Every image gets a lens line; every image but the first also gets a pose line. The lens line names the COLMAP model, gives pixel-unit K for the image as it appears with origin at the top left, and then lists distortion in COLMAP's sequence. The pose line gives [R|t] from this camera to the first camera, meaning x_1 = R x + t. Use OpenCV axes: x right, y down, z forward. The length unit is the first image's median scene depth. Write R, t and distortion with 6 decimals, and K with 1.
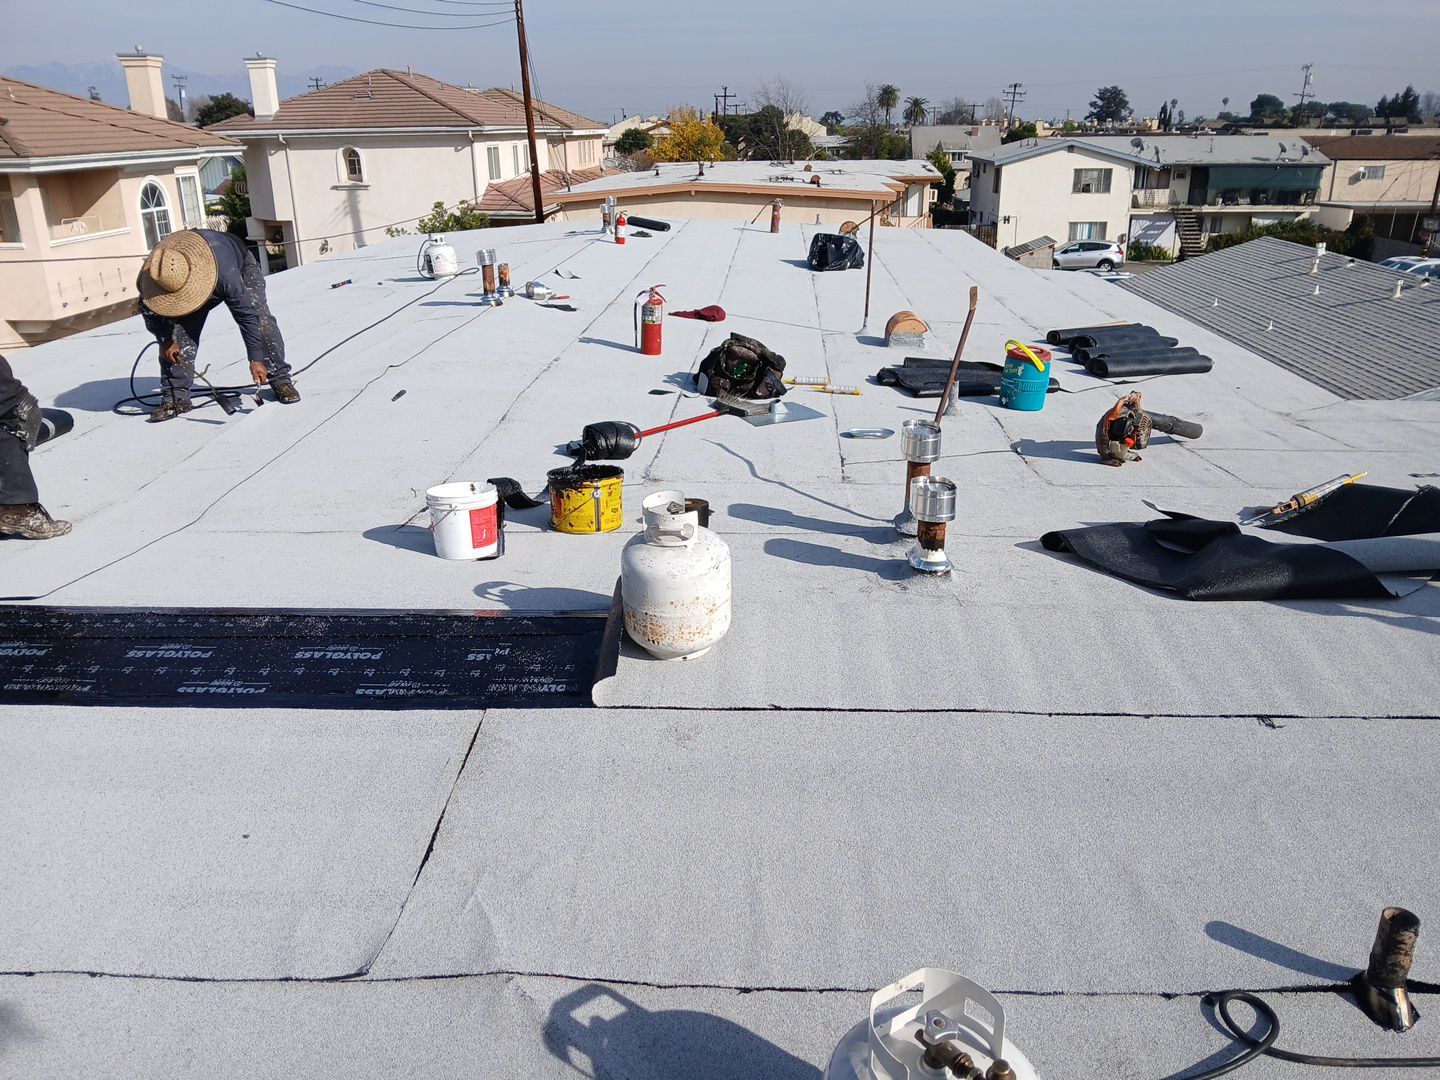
lens RADIAL K [[1110.6, 0, 720.3], [0, 1110.6, 539.6], [0, 0, 1]] dist [0.041837, -0.091530]
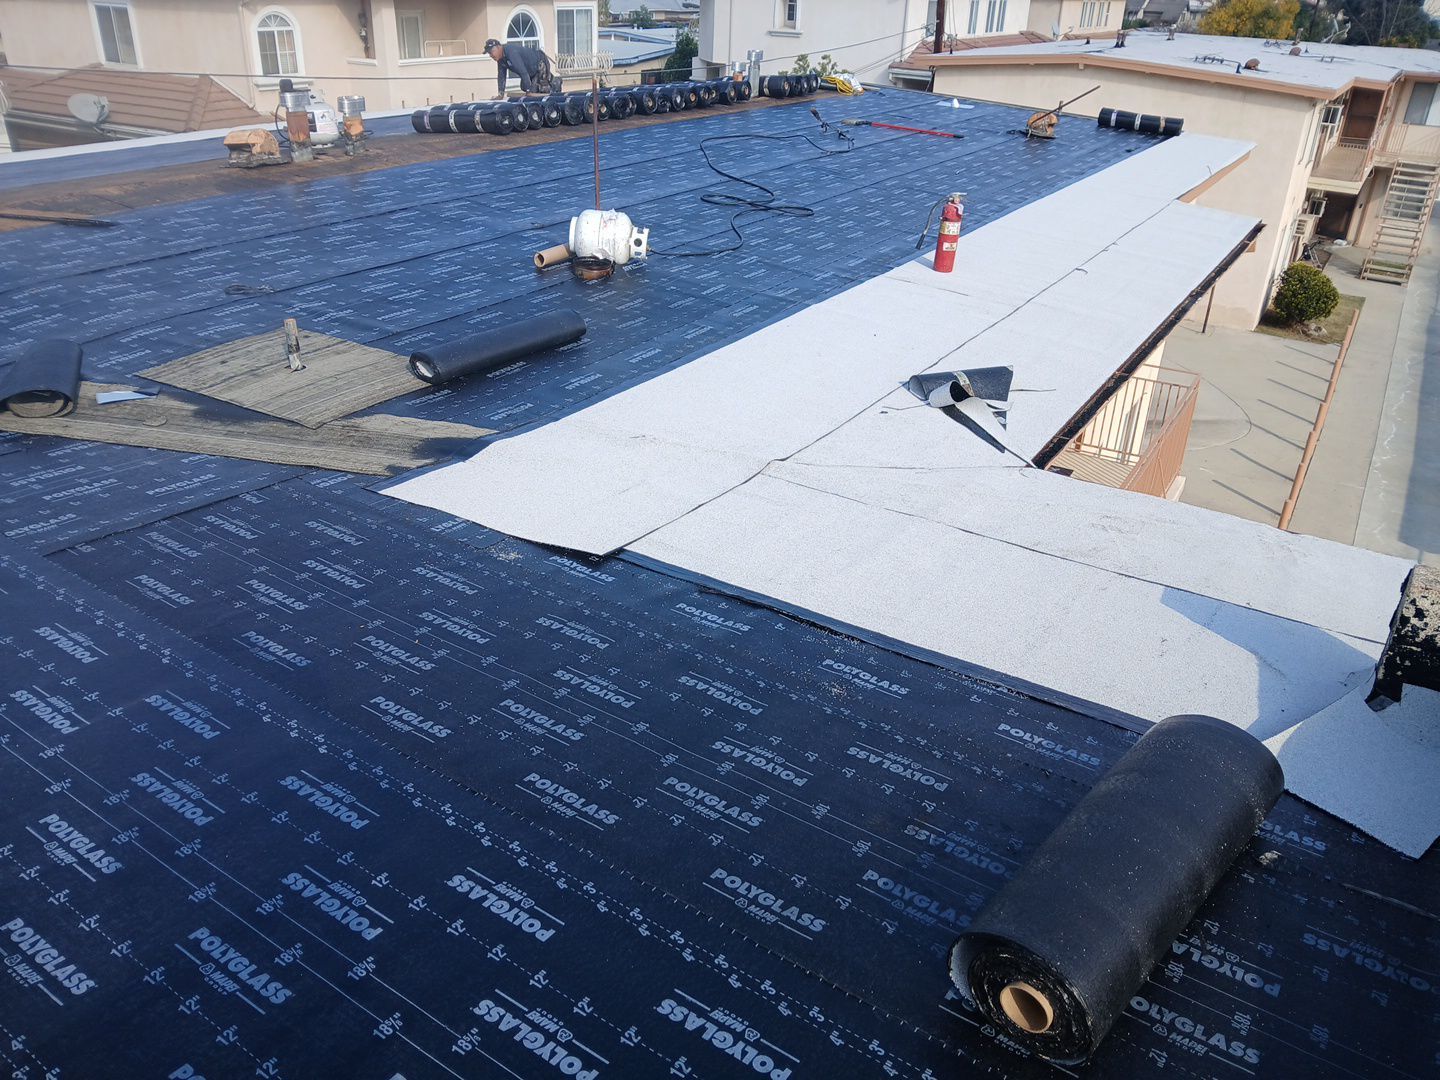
lens RADIAL K [[1110.6, 0, 725.0], [0, 1110.6, 532.2], [0, 0, 1]] dist [0.041837, -0.091530]
pose [[0.883027, 0.249029, -0.397804, 0.121000], [-0.205628, 0.967214, 0.149042, -0.028817], [0.421877, -0.049808, 0.905284, 0.072225]]
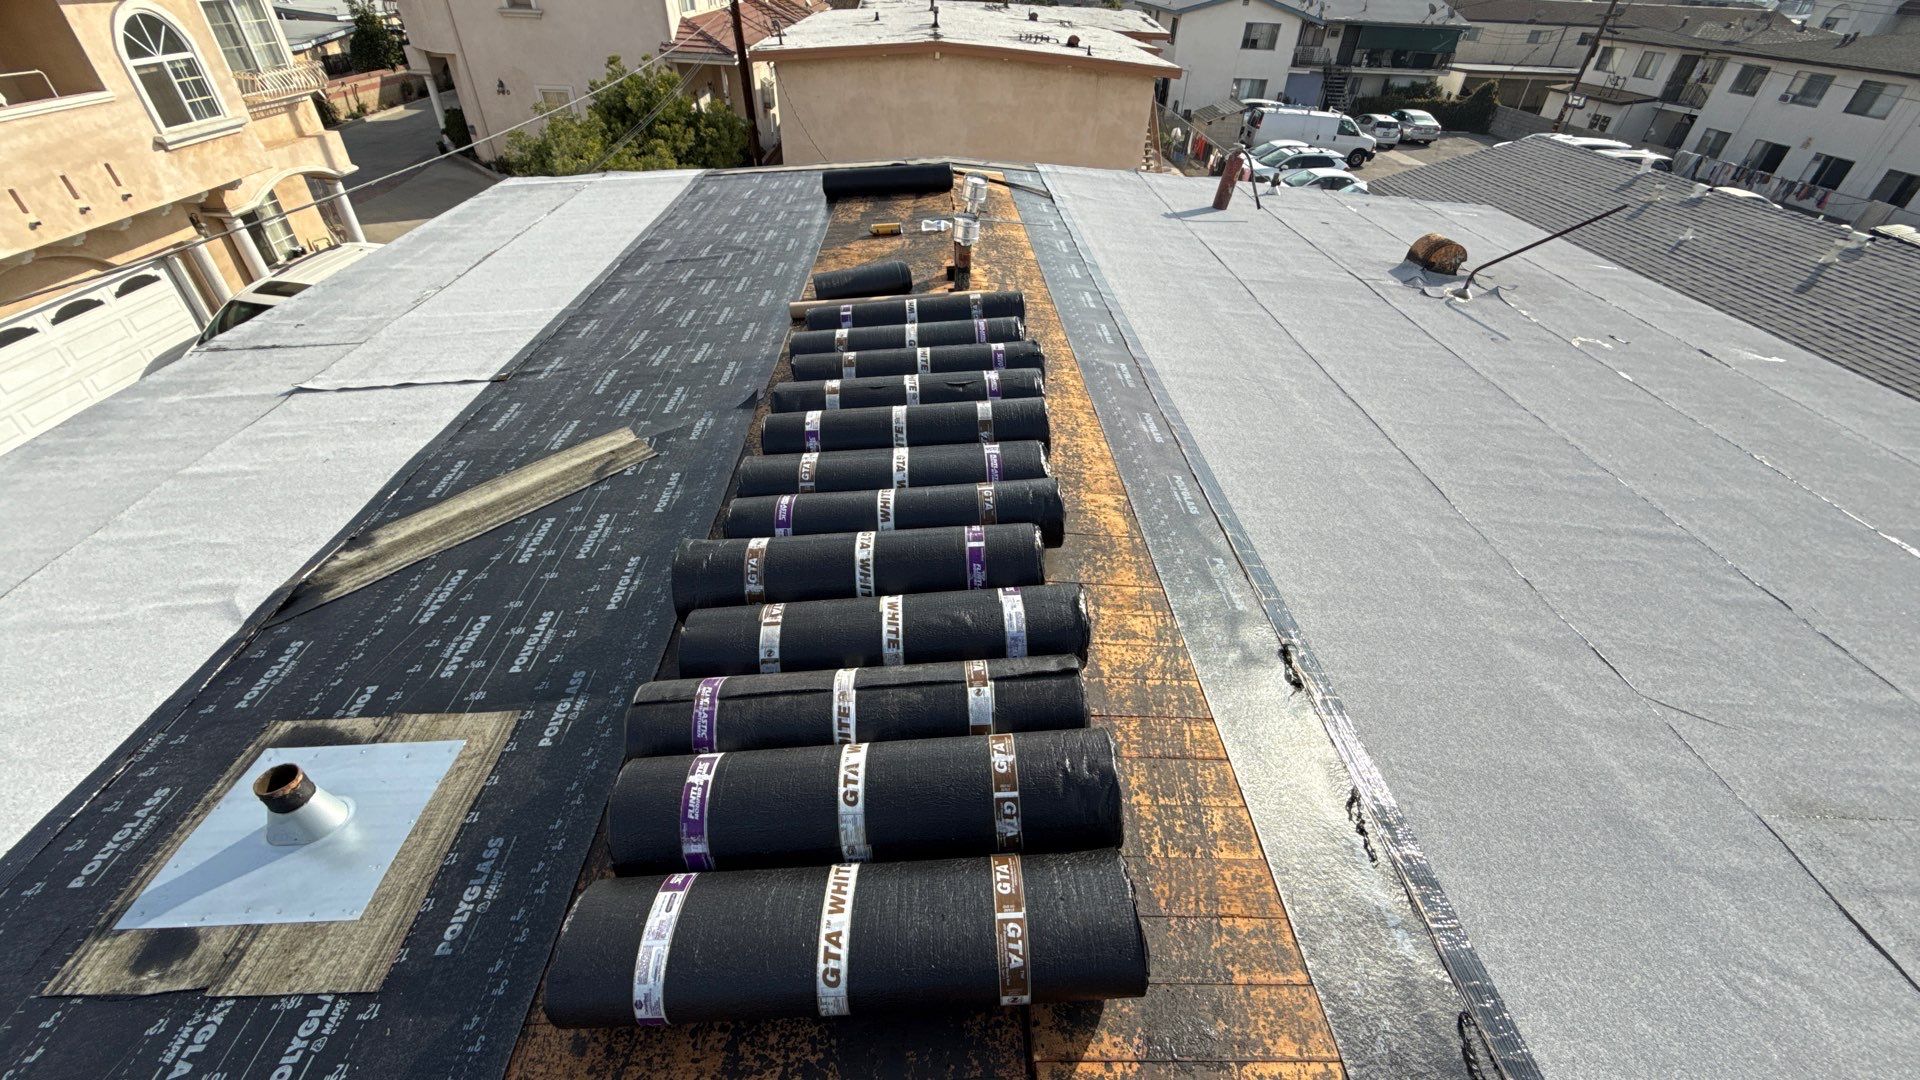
lens RADIAL K [[760.8, 0, 961.2], [0, 760.8, 538.9], [0, 0, 1]] dist [-0.000434, 0.000040]
pose [[0.994864, -0.015024, 0.100100, -0.052032], [-0.015437, 0.954836, 0.296733, -0.105273], [-0.100037, -0.296754, 0.949700, 0.278198]]
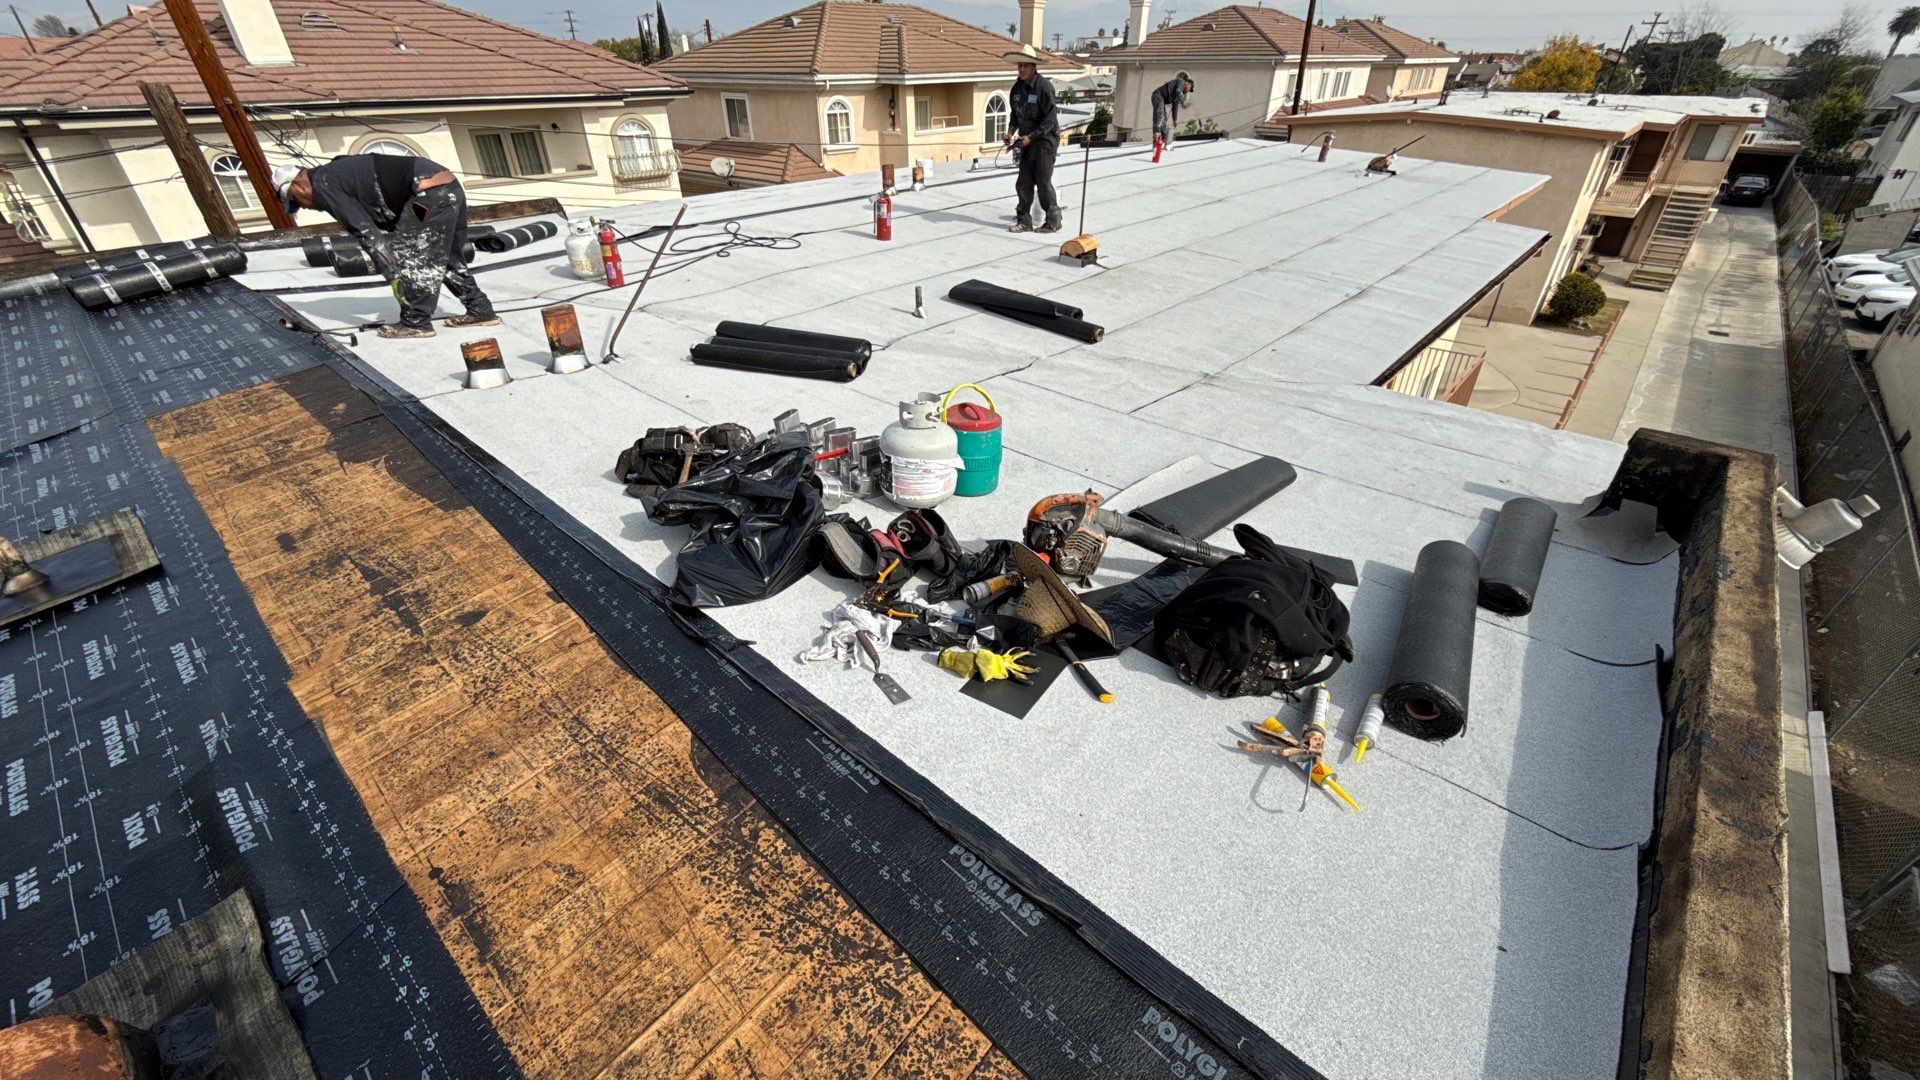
lens RADIAL K [[760.8, 0, 961.4], [0, 760.8, 534.6], [0, 0, 1]] dist [-0.000434, 0.000040]
pose [[0.784068, 0.337299, -0.521025, 0.121676], [-0.220873, 0.936127, 0.273644, -0.021089], [0.580045, -0.099476, 0.808488, 0.048923]]
